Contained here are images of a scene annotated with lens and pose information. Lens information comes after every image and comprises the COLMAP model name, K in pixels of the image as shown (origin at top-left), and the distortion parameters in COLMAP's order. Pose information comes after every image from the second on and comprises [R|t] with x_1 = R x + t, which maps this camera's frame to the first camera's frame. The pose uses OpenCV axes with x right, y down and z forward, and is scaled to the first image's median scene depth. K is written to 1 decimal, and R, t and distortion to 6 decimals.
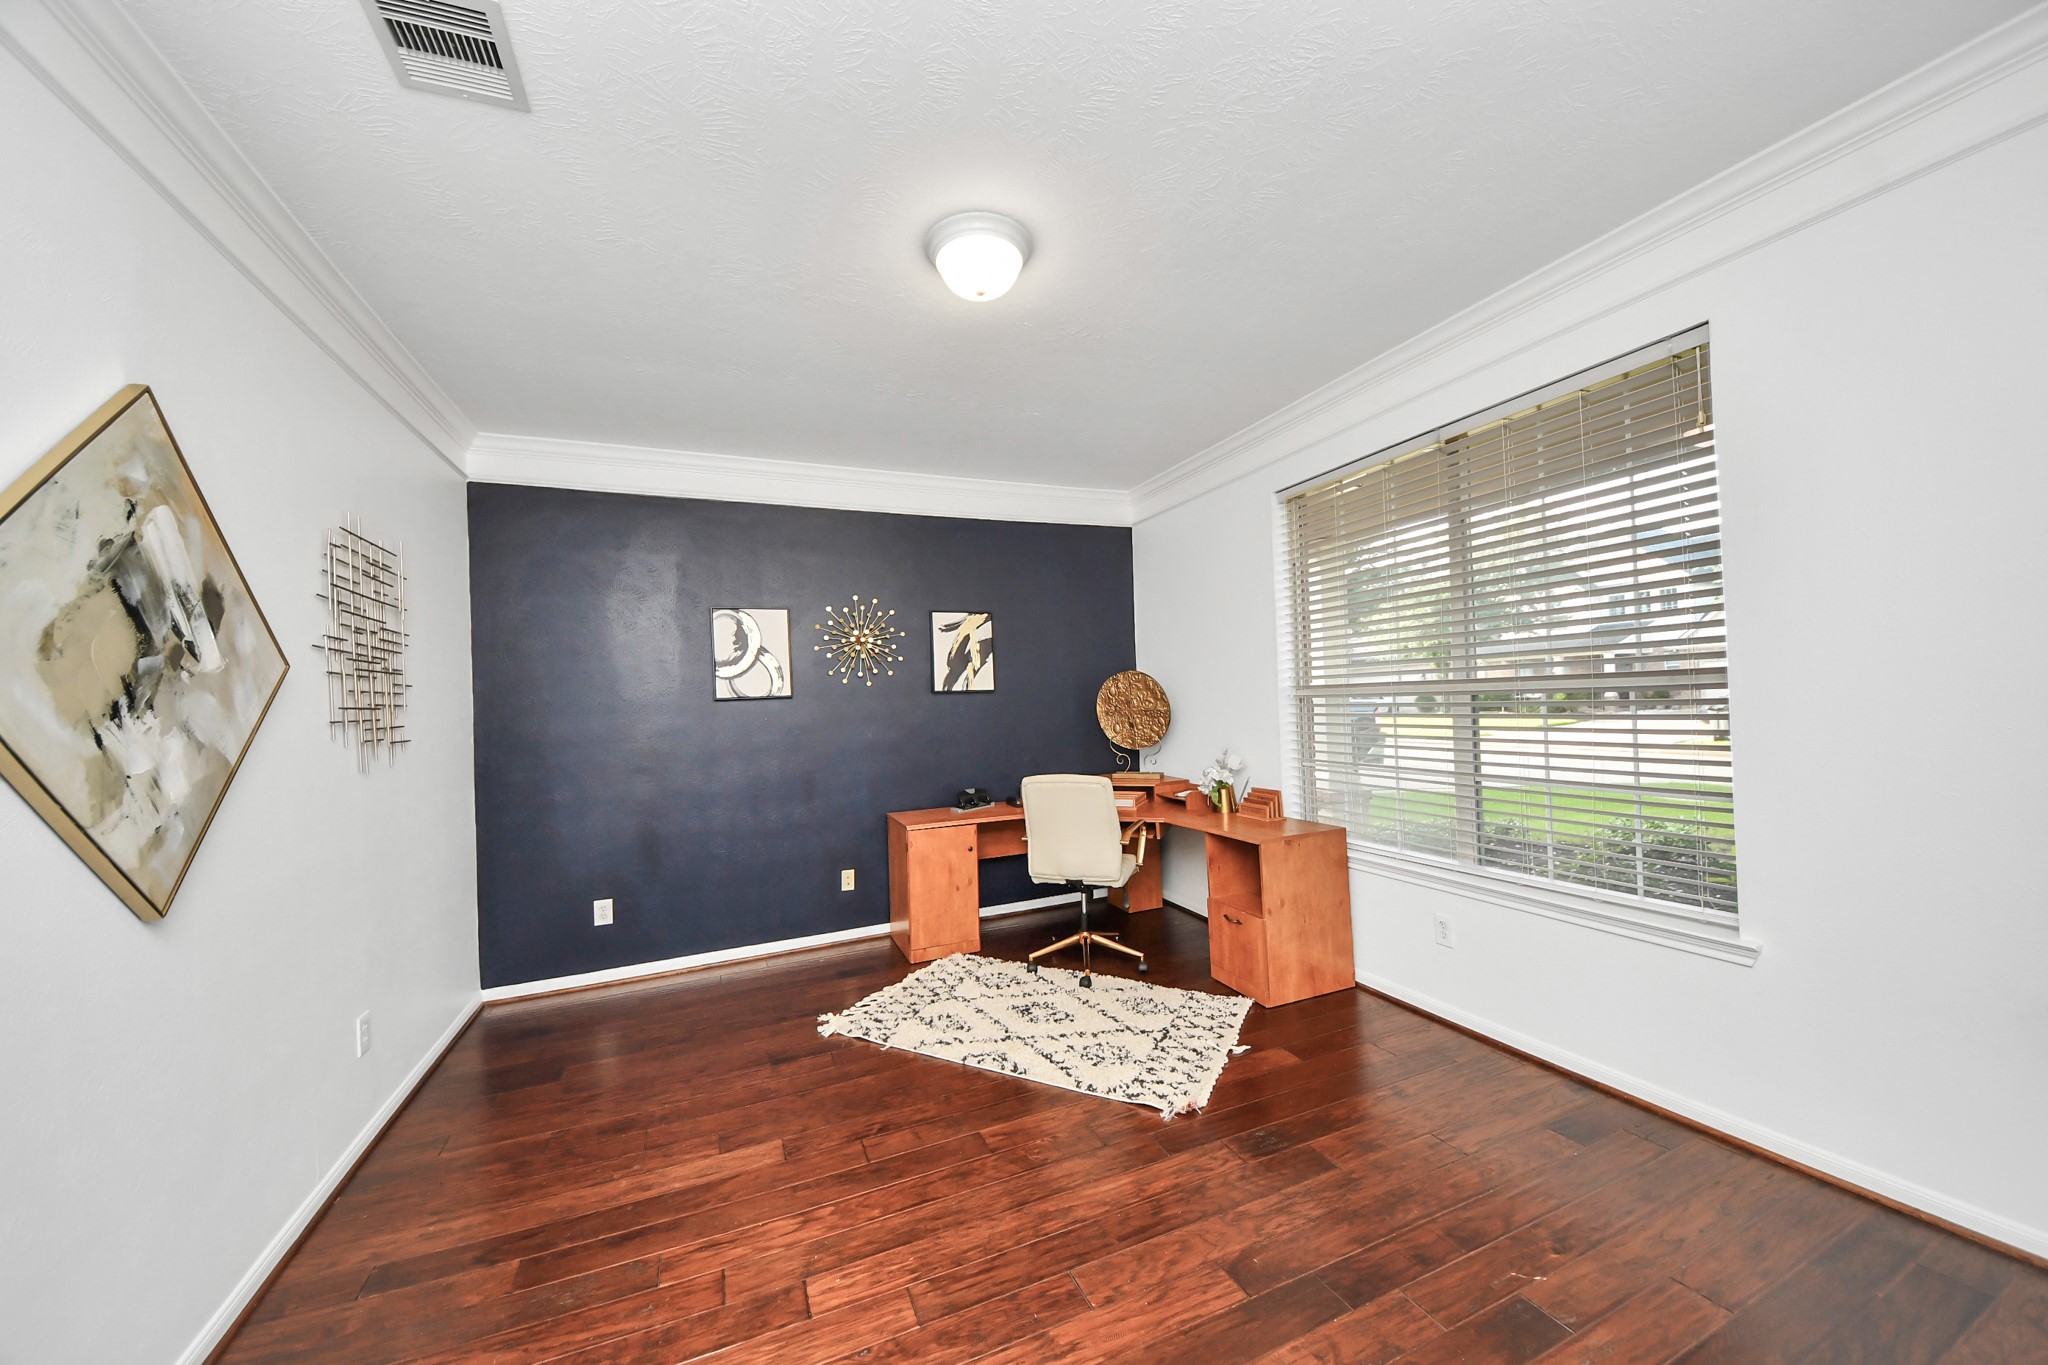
lens RADIAL K [[757.1, 0, 1015.2], [0, 757.1, 680.3], [0, 0, 1]] dist [0.018065, -0.010421]
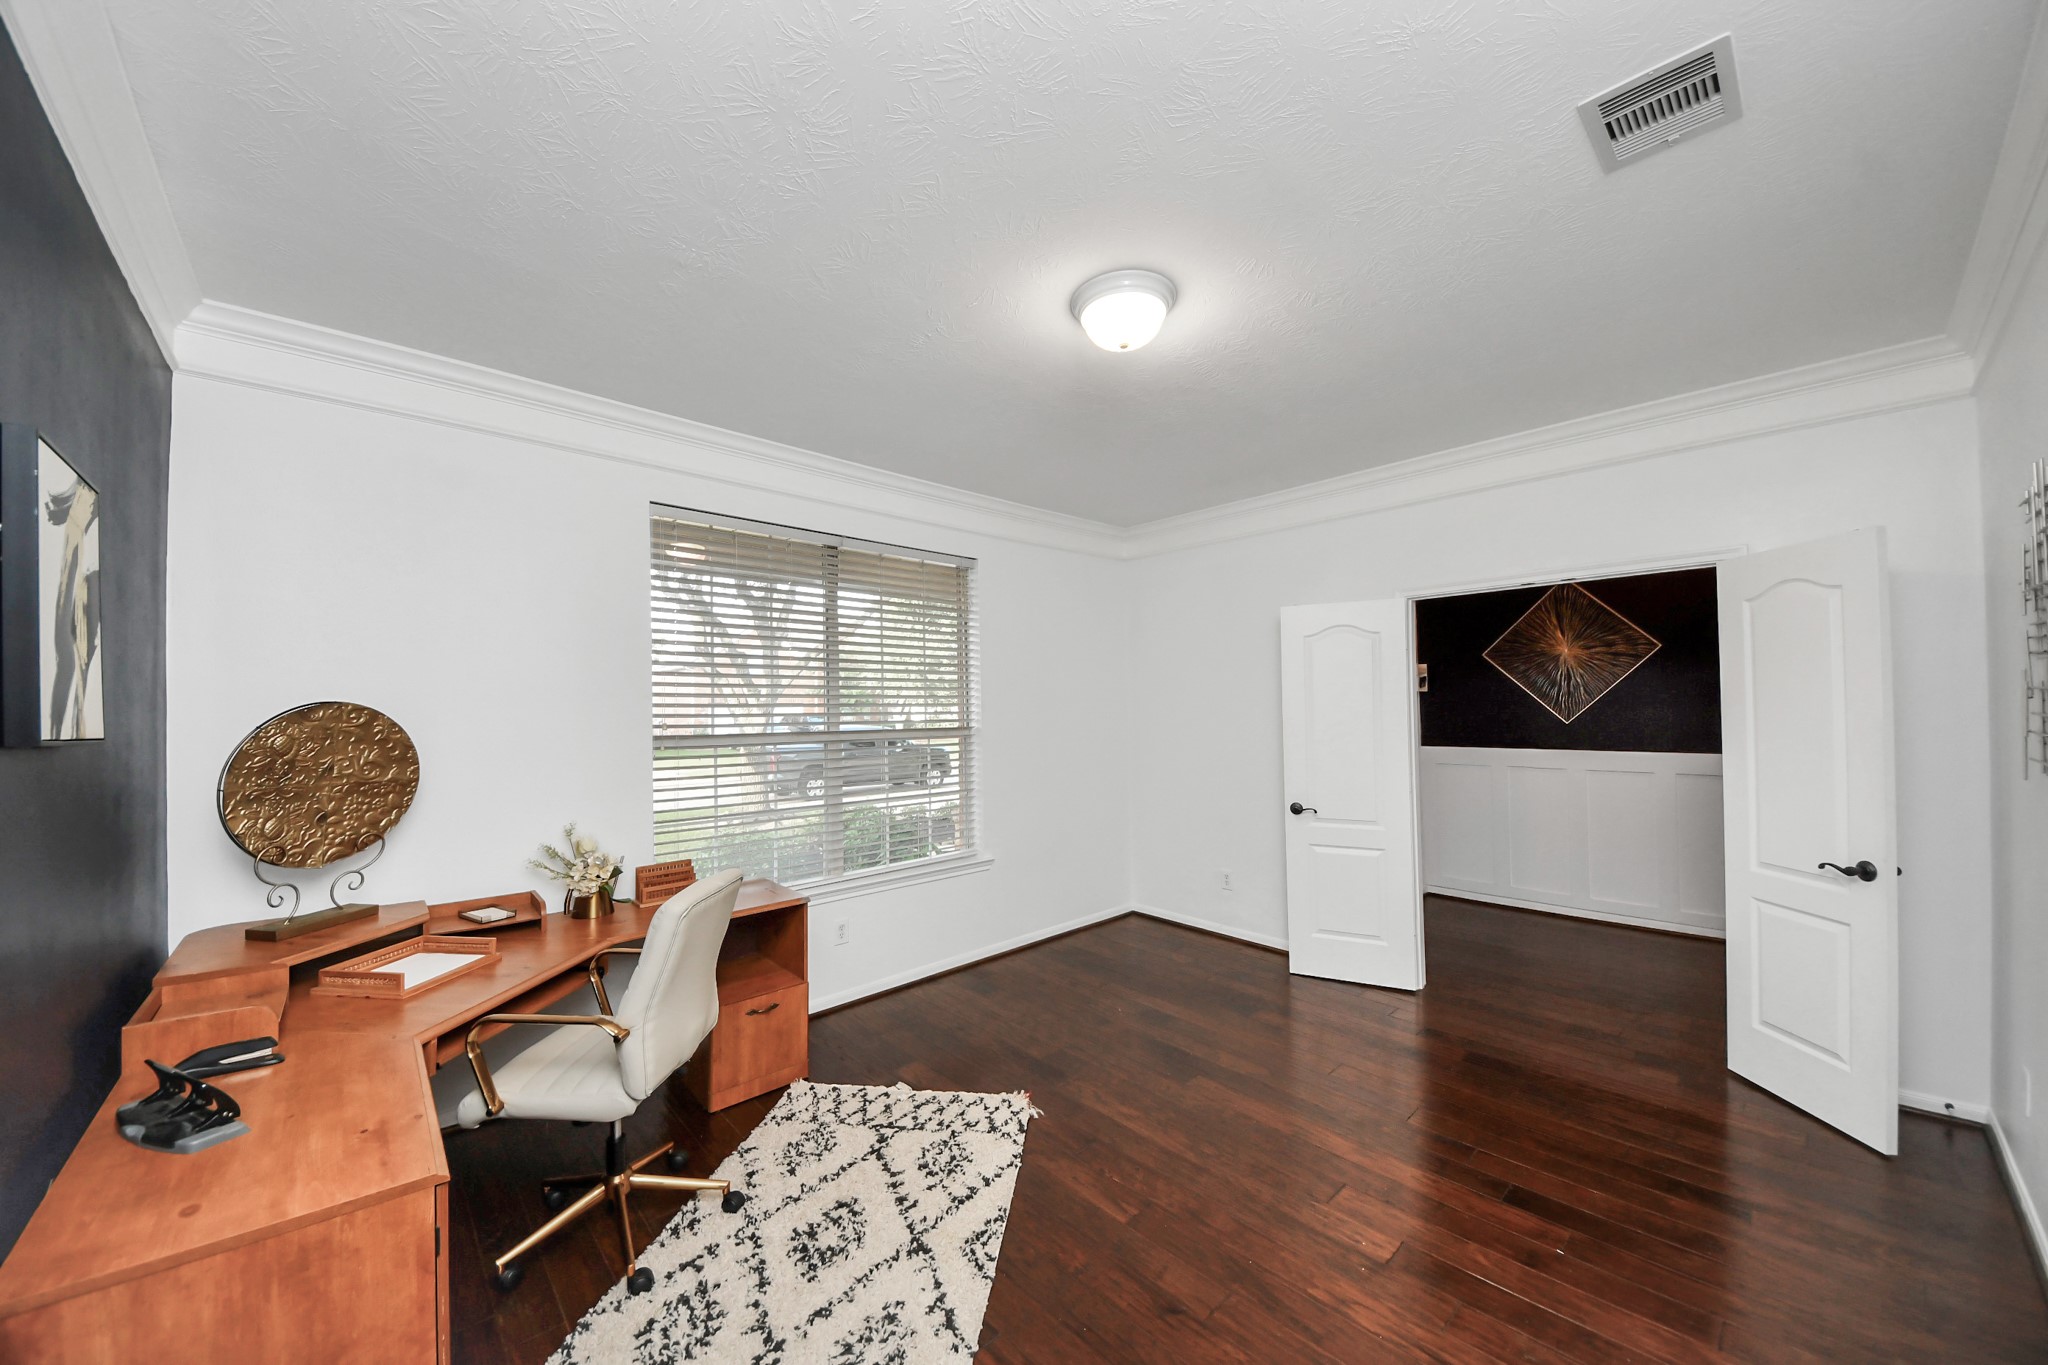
lens RADIAL K [[732.7, 0, 1023.3], [0, 732.7, 688.1], [0, 0, 1]] dist [0.039570, -0.023536]
pose [[-0.342950, 0.051079, 0.937964, -0.729896], [0.006348, 0.998624, -0.052061, -0.007646], [-0.939332, -0.011900, -0.342802, 1.182911]]
